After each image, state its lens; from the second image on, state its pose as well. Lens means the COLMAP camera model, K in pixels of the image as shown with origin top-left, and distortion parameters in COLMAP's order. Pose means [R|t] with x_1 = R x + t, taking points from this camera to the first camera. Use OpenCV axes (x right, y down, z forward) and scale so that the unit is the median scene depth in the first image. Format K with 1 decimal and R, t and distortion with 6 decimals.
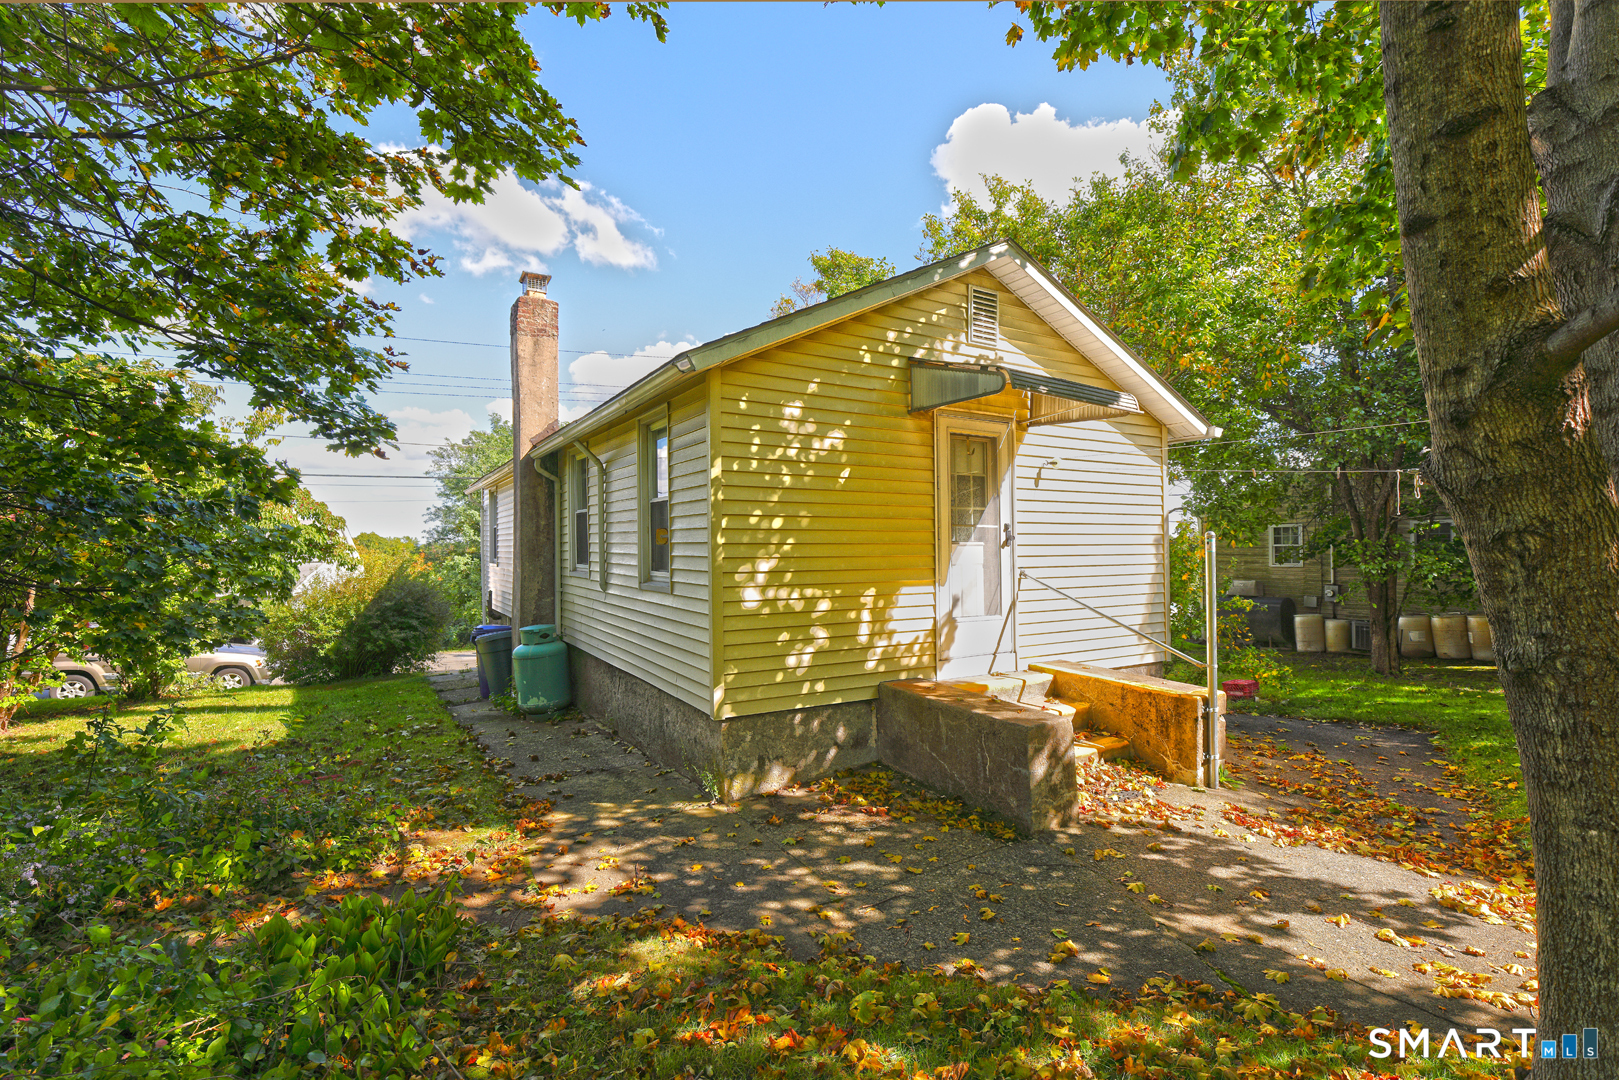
lens RADIAL K [[755.8, 0, 809.5], [0, 755.8, 540.0], [0, 0, 1]] dist [0.000596, 0.000292]
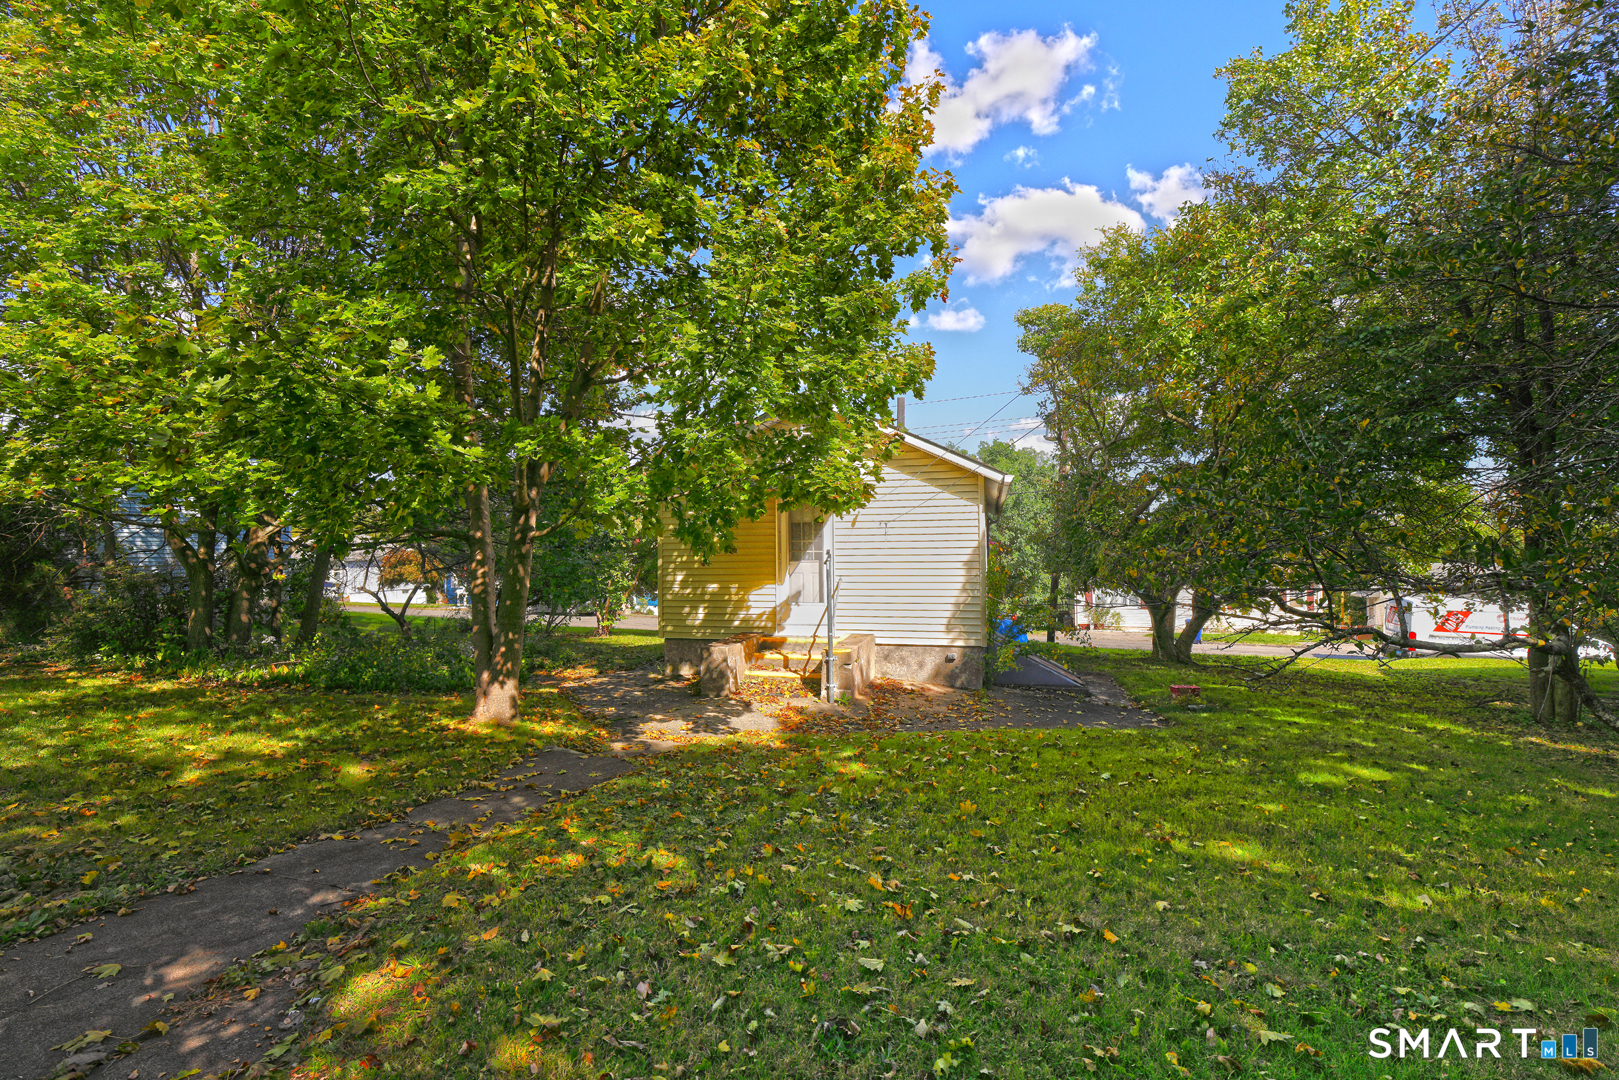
lens RADIAL K [[755.8, 0, 809.5], [0, 755.8, 540.0], [0, 0, 1]] dist [0.000596, 0.000292]
pose [[0.703341, -0.009577, -0.710788, 1.605830], [0.012757, 0.999918, -0.000849, -0.047735], [0.710738, -0.008470, 0.703406, -0.247459]]
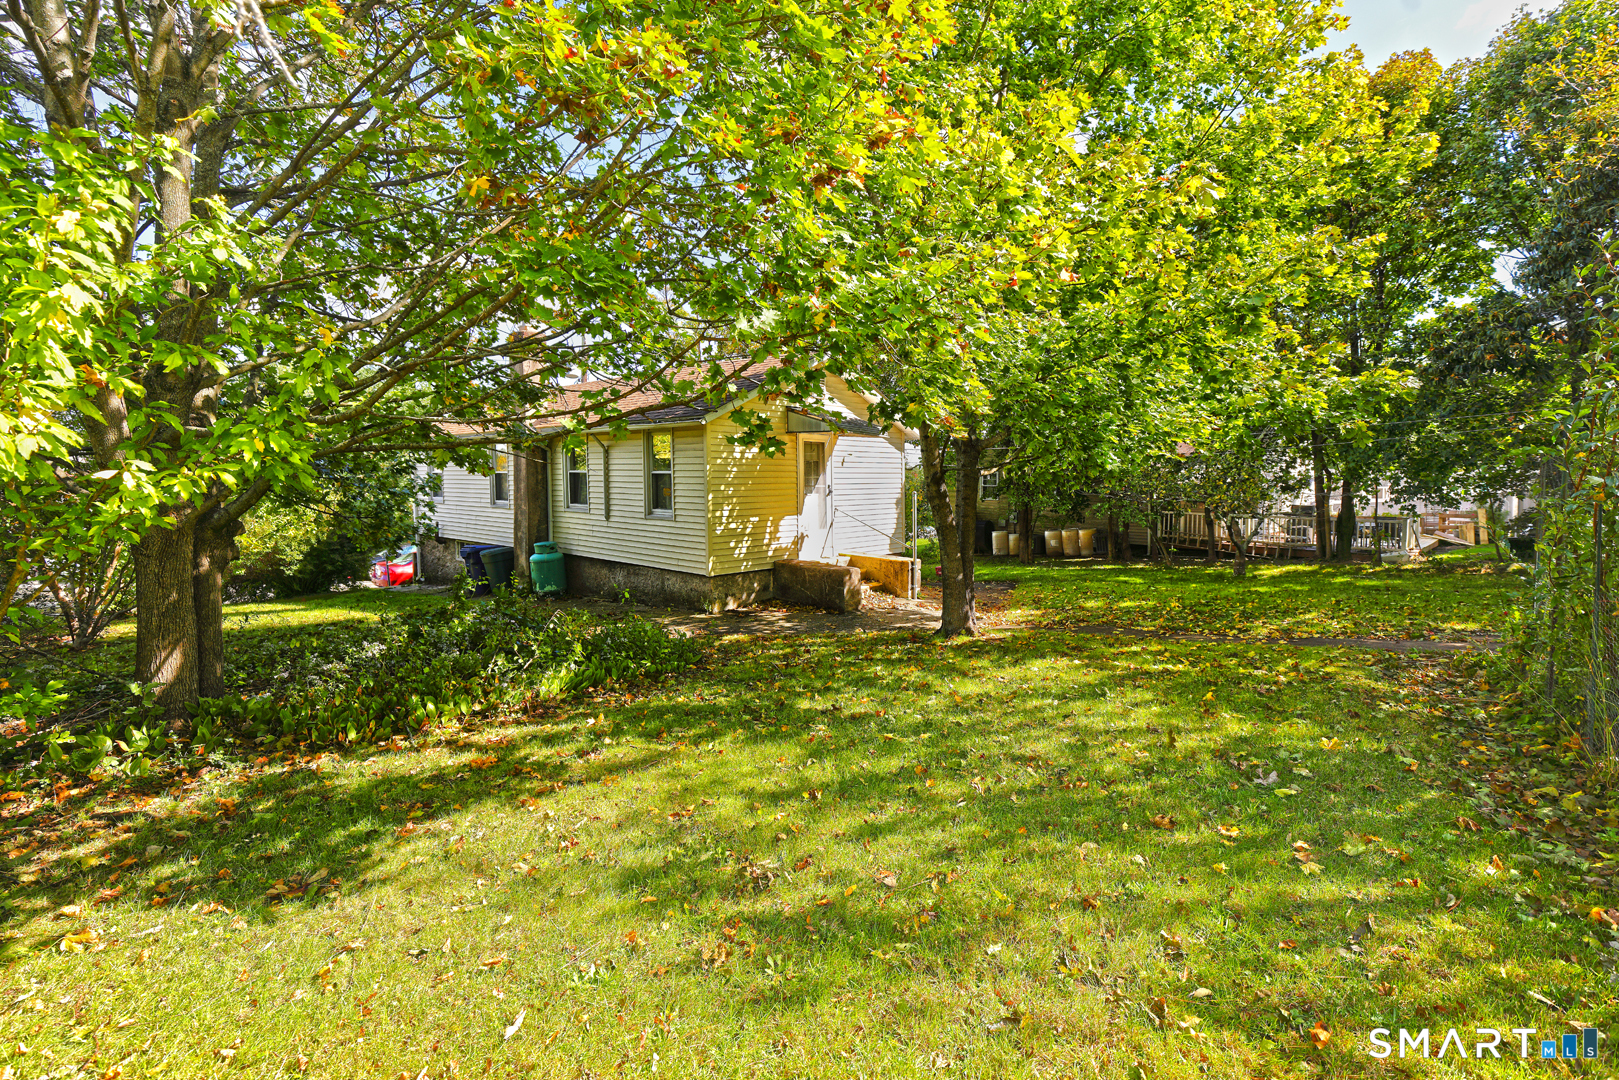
lens RADIAL K [[755.8, 0, 809.5], [0, 755.8, 540.0], [0, 0, 1]] dist [0.000596, 0.000292]
pose [[0.960780, -0.018782, 0.276676, -0.398657], [-0.007708, 0.995510, 0.094346, -0.073009], [-0.277206, -0.092778, 0.956321, -1.058160]]
